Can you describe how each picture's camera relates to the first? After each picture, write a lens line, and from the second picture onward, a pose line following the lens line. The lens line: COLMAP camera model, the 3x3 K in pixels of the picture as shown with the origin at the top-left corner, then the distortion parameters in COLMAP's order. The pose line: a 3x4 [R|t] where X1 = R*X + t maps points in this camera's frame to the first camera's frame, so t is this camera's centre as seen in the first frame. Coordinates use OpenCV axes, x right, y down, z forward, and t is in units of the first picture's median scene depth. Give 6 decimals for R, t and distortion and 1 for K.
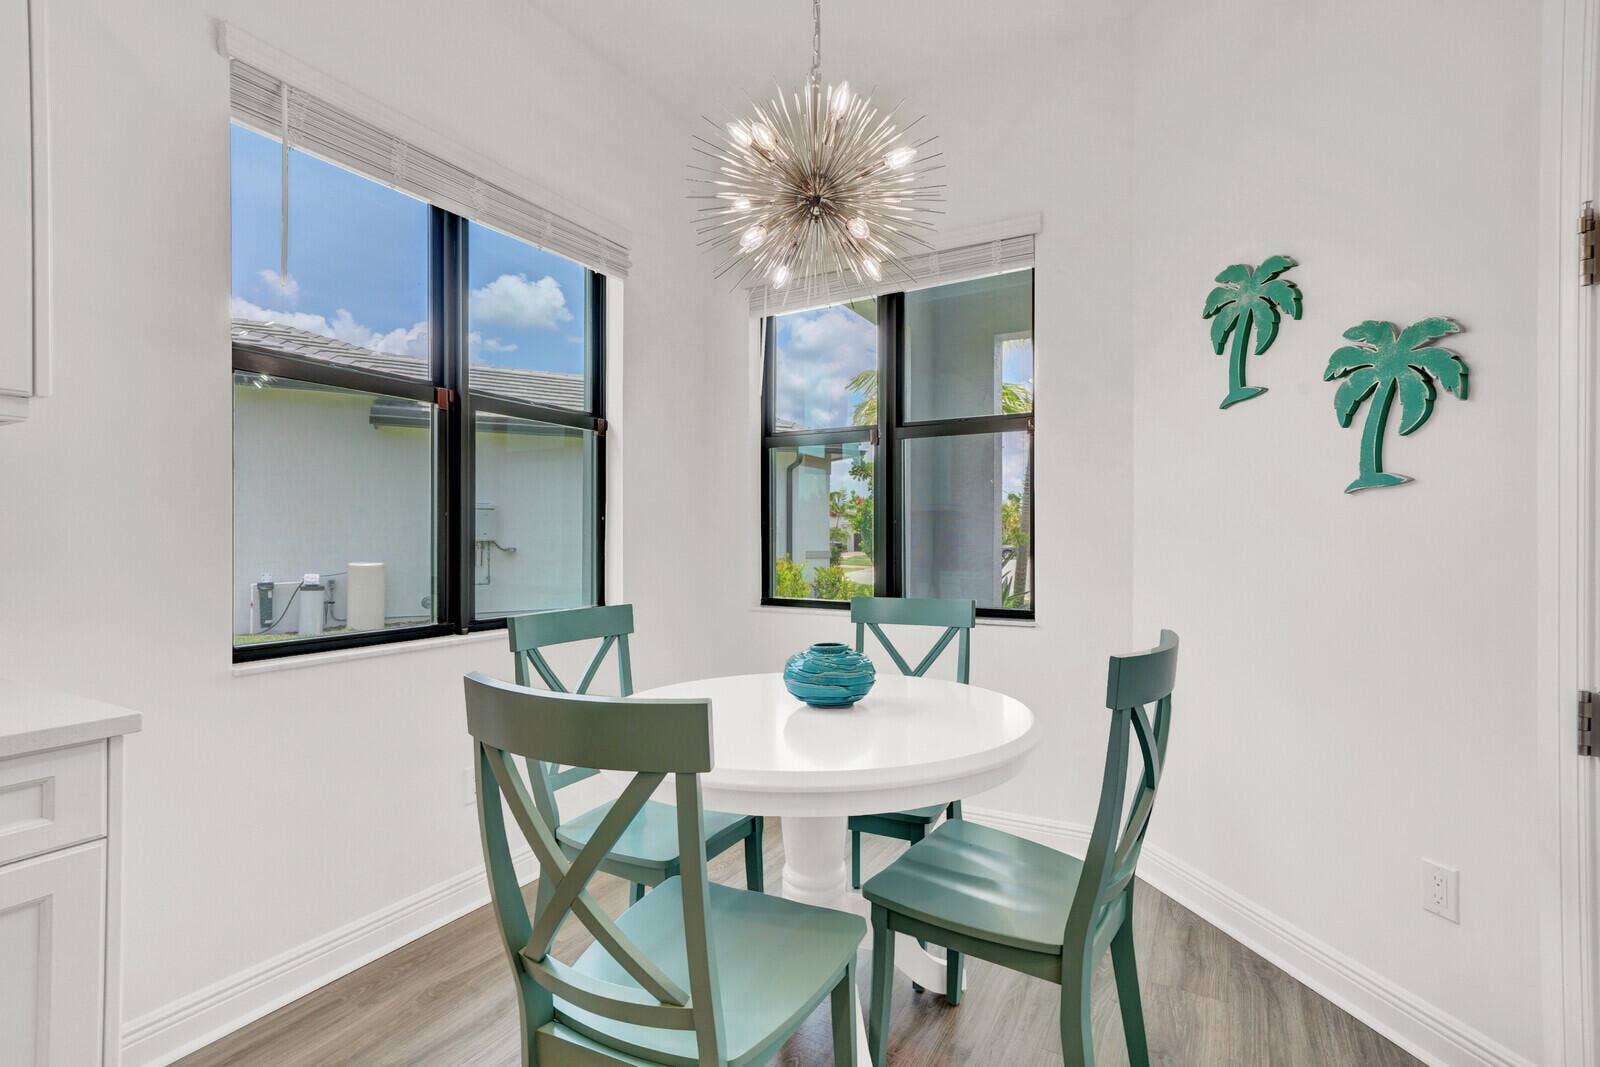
lens RADIAL K [[733.1, 0, 807.4], [0, 733.1, 529.9], [0, 0, 1]] dist [-0.002523, 0.000108]
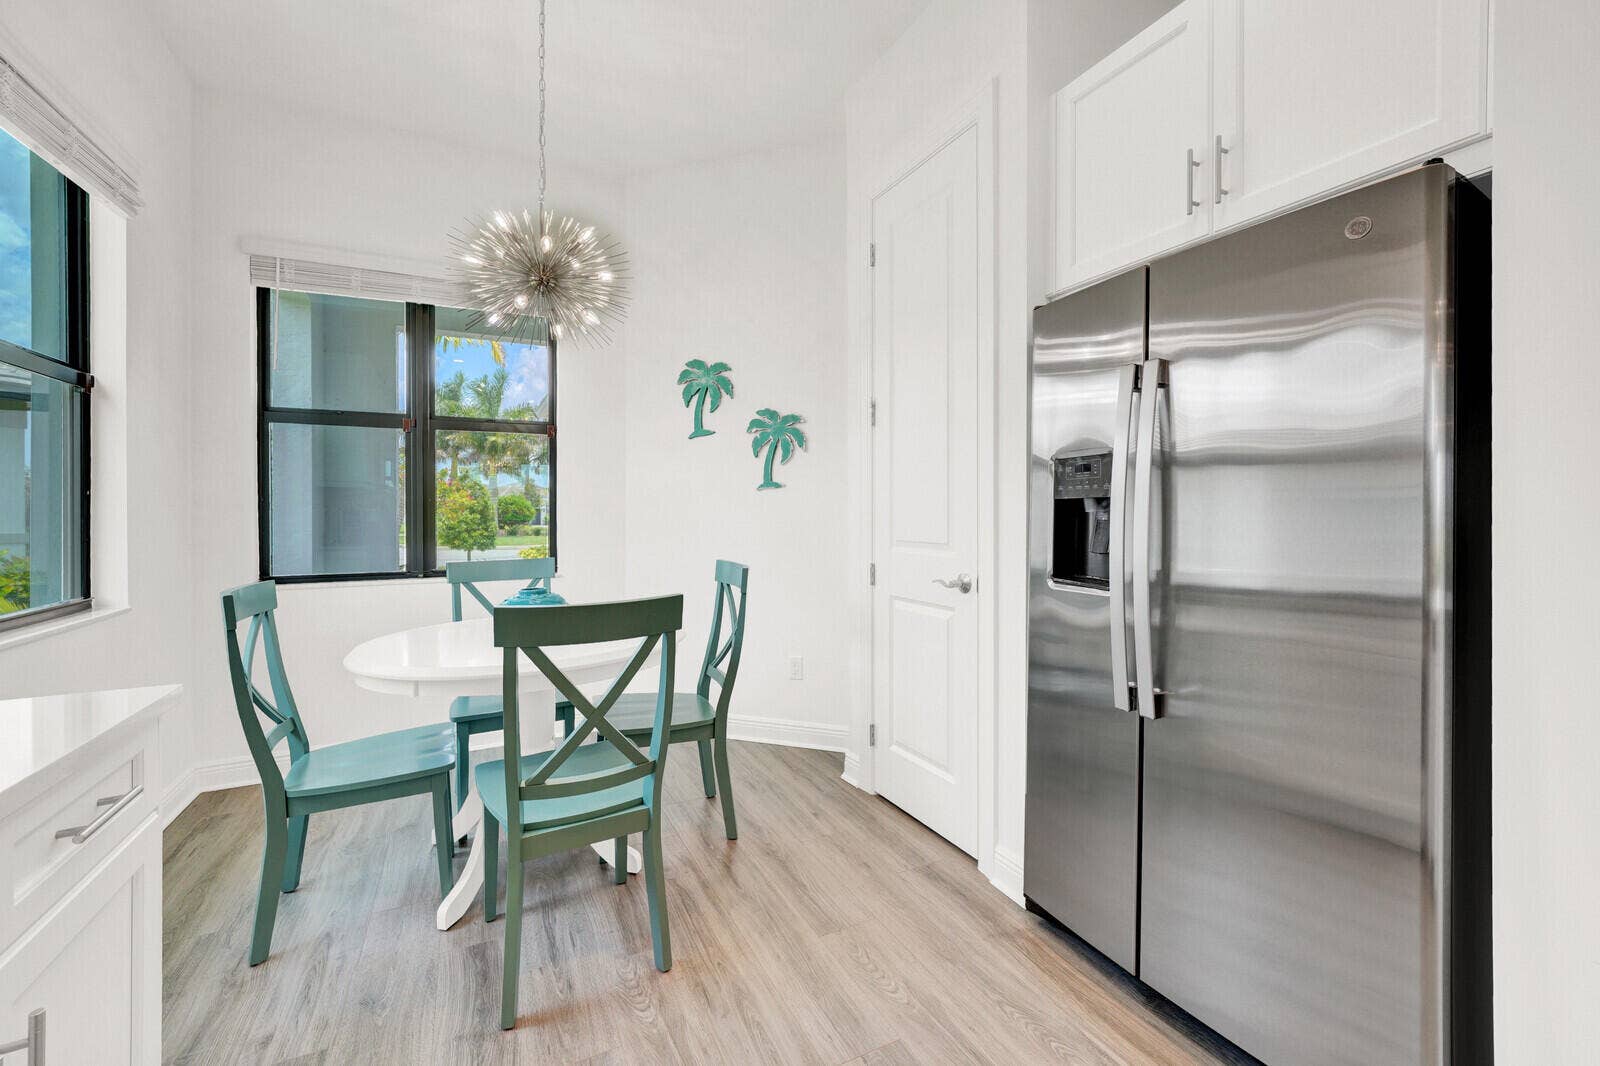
lens RADIAL K [[642.8, 0, 805.0], [0, 642.8, 522.5], [0, 0, 1]] dist [0.002334, 0.000210]
pose [[0.563459, -0.024797, 0.825772, -0.595703], [-0.002283, 0.999499, 0.031572, -0.010016], [-0.826141, -0.019675, 0.563120, -0.125608]]
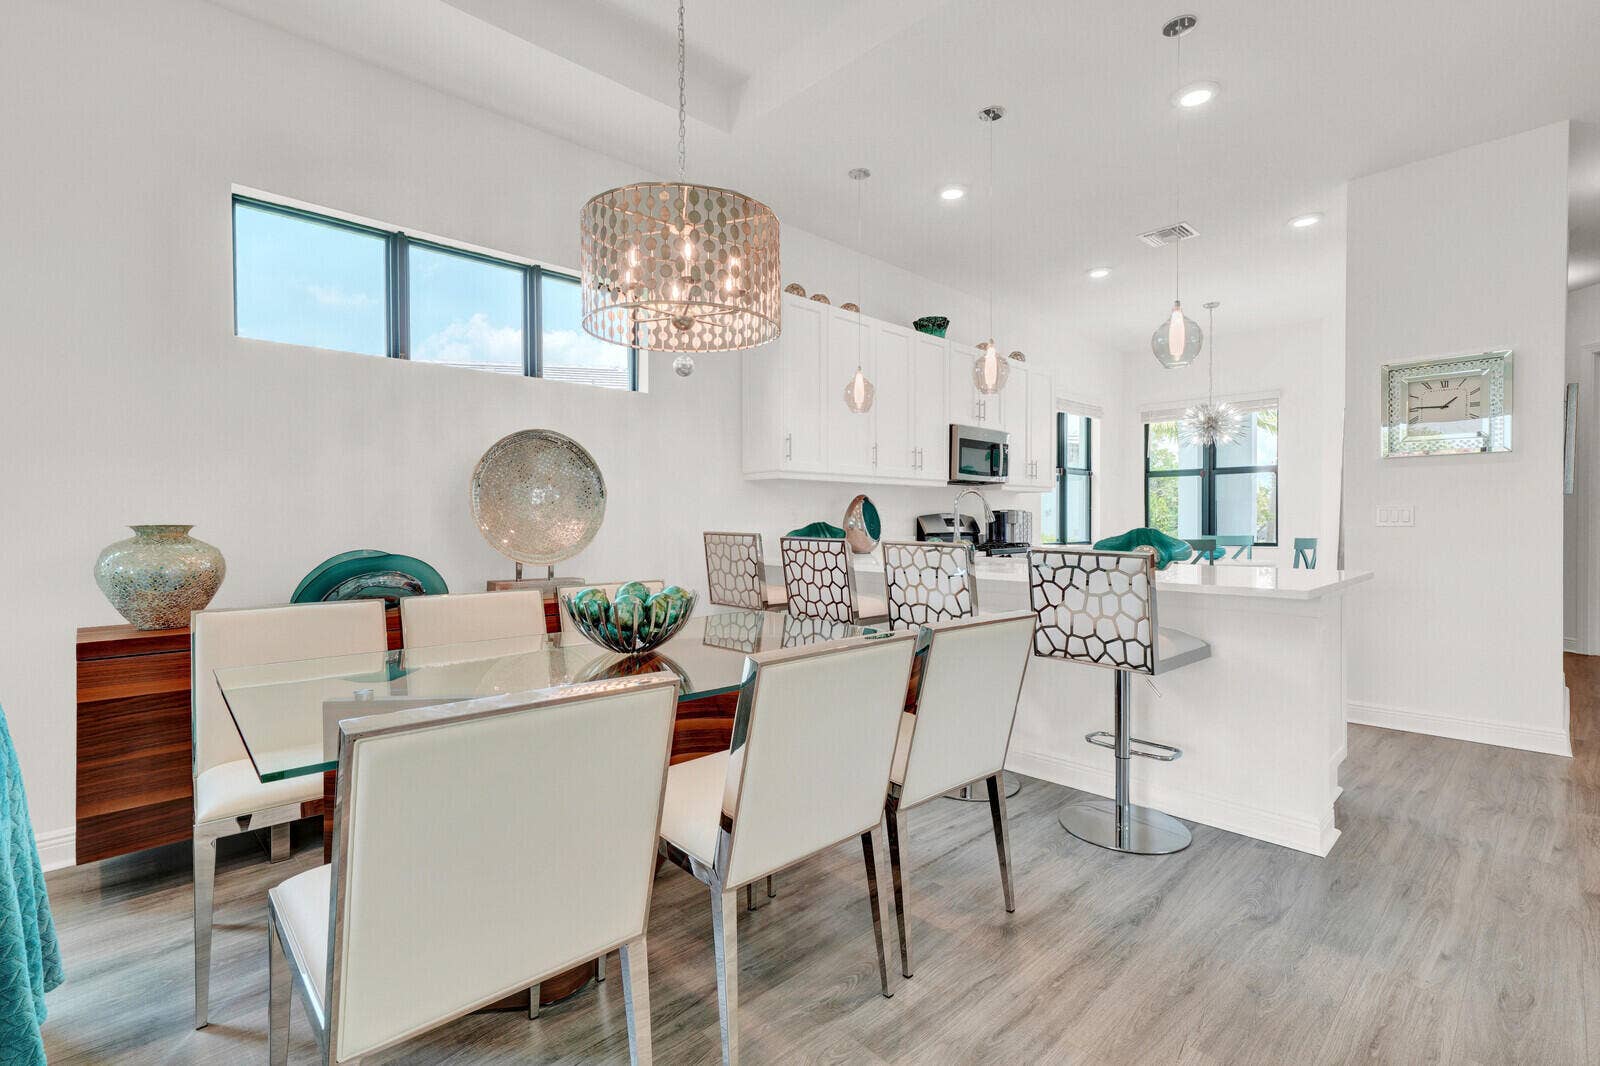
lens RADIAL K [[712.6, 0, 807.7], [0, 712.6, 519.3], [0, 0, 1]] dist [0.004899, 0.000925]
pose [[0.952871, -0.009810, -0.303217, -0.656497], [0.012505, 0.999898, 0.006949, -0.016394], [0.303118, -0.010413, 0.952896, -2.459111]]
